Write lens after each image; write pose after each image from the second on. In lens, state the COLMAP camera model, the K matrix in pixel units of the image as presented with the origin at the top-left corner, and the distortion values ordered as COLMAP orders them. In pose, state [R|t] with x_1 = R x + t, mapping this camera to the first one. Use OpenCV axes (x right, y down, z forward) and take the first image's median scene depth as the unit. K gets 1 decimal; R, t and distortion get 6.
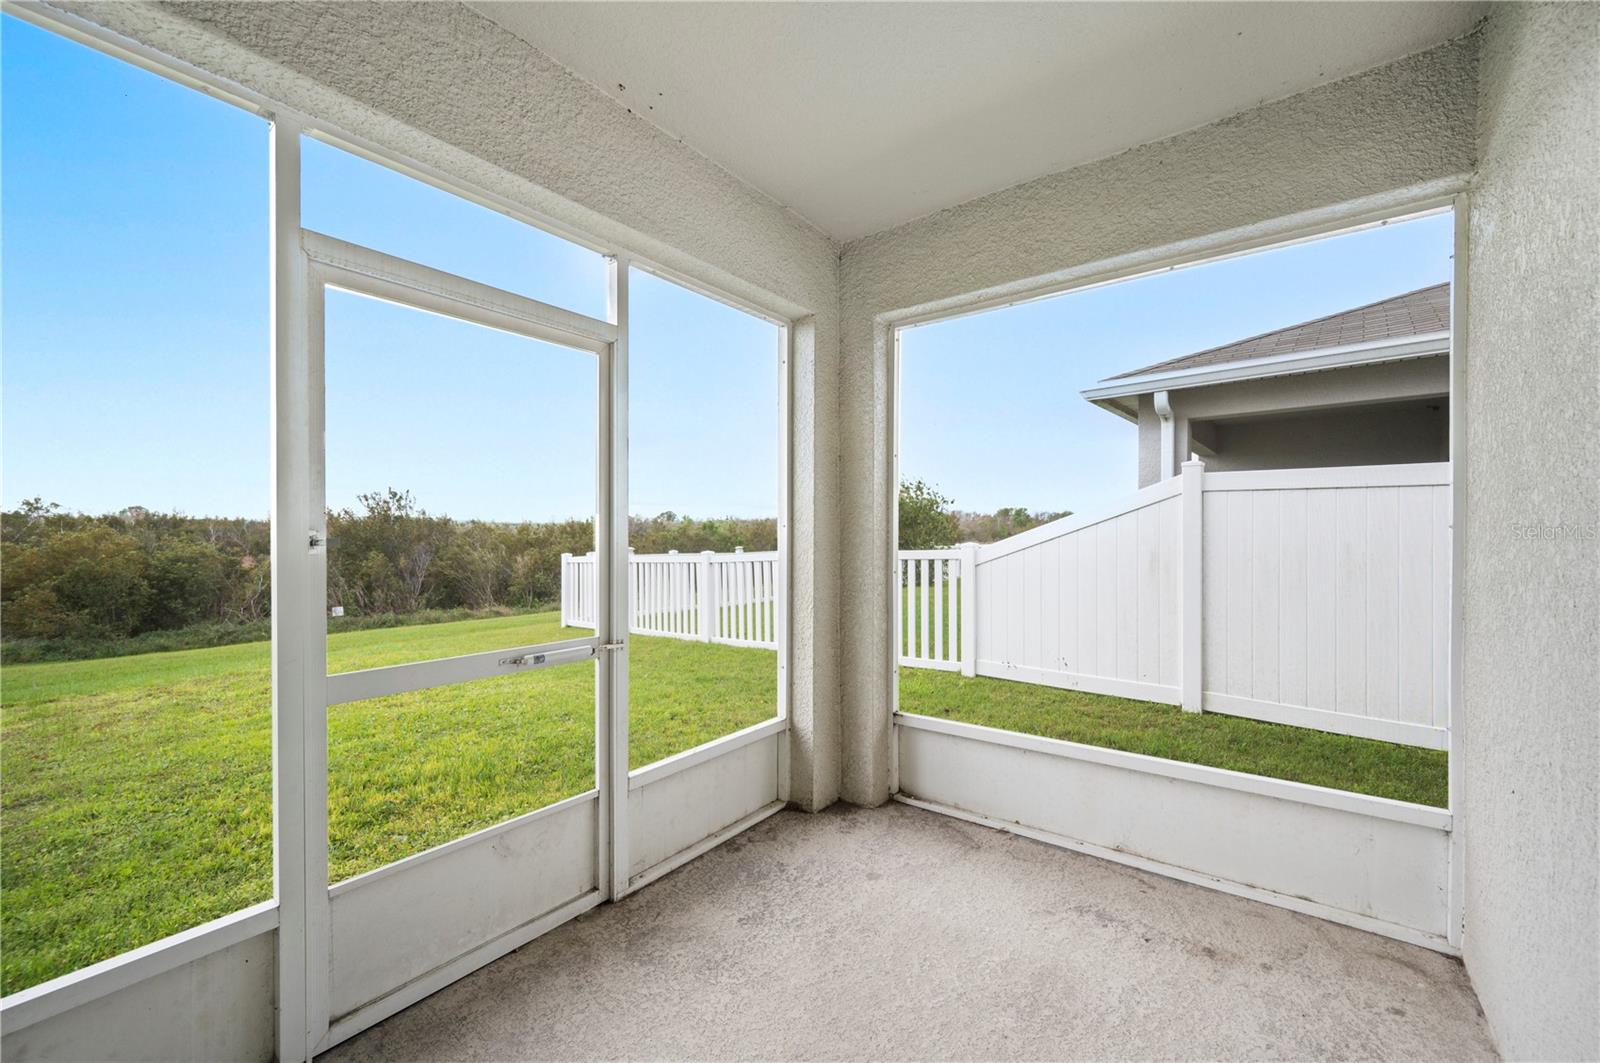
lens RADIAL K [[635.7, 0, 804.2], [0, 635.7, 536.7], [0, 0, 1]] dist [0.001855, -0.000472]
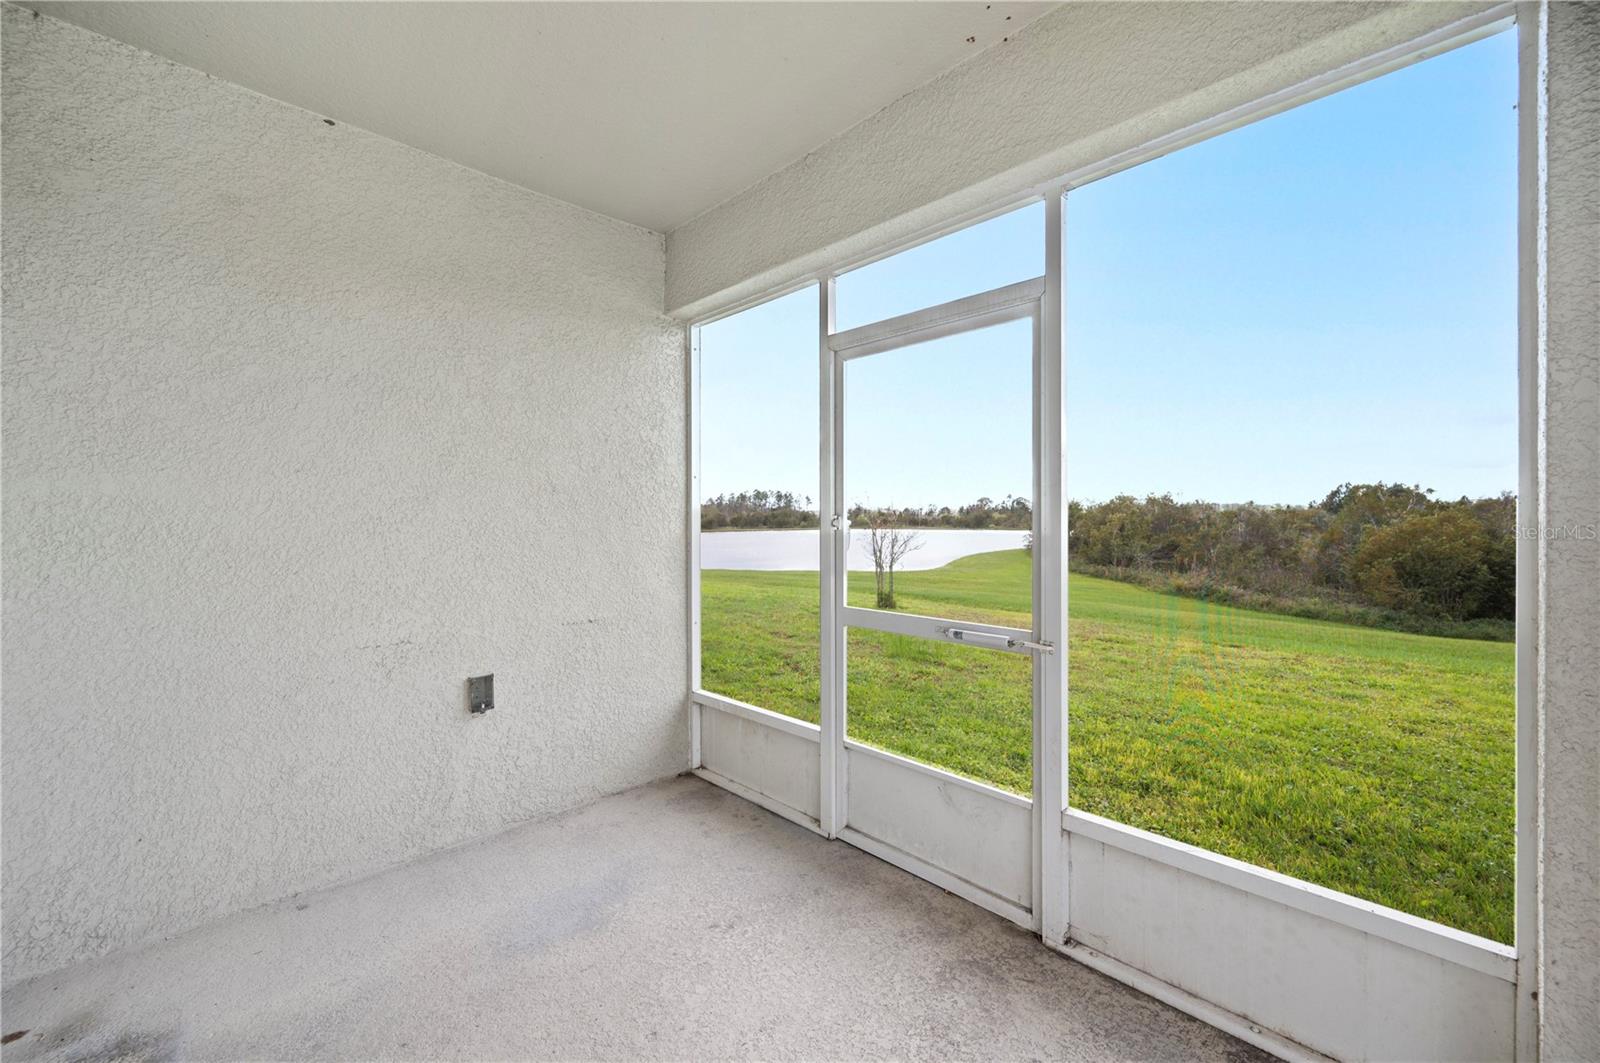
lens RADIAL K [[635.7, 0, 794.1], [0, 635.7, 519.2], [0, 0, 1]] dist [0.001855, -0.000472]
pose [[-0.145752, 0.002331, -0.989318, 0.610278], [-0.003178, 0.999991, 0.002824, -0.003903], [0.989316, 0.003556, -0.145743, 0.795387]]
